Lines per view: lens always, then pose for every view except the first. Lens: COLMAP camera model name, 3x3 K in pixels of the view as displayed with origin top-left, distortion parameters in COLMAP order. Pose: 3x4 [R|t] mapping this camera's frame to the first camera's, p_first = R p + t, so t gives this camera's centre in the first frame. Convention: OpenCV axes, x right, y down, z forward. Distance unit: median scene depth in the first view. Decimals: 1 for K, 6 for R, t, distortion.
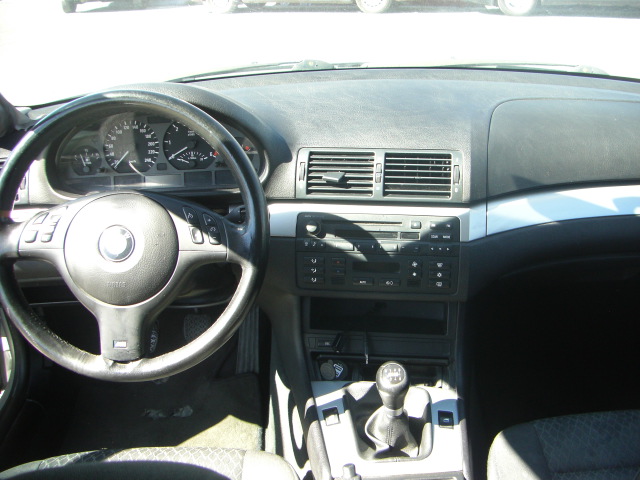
lens RADIAL K [[713.0, 0, 320.1], [0, 713.0, 238.8], [0, 0, 1]] dist [-0.129843, 0.000000]
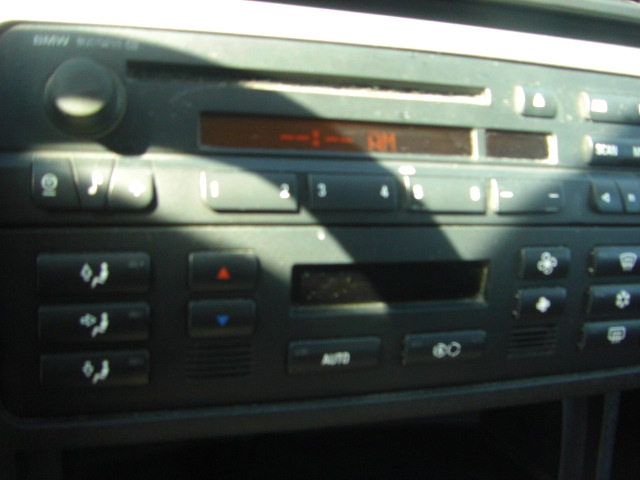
lens RADIAL K [[713.0, 0, 323.8], [0, 713.0, 242.4], [0, 0, 1]] dist [-0.129843, 0.000000]
pose [[0.868831, -0.040845, 0.493420, -0.047354], [0.020112, 0.998680, 0.047255, 0.015466], [-0.494699, -0.031133, 0.868506, 0.806595]]
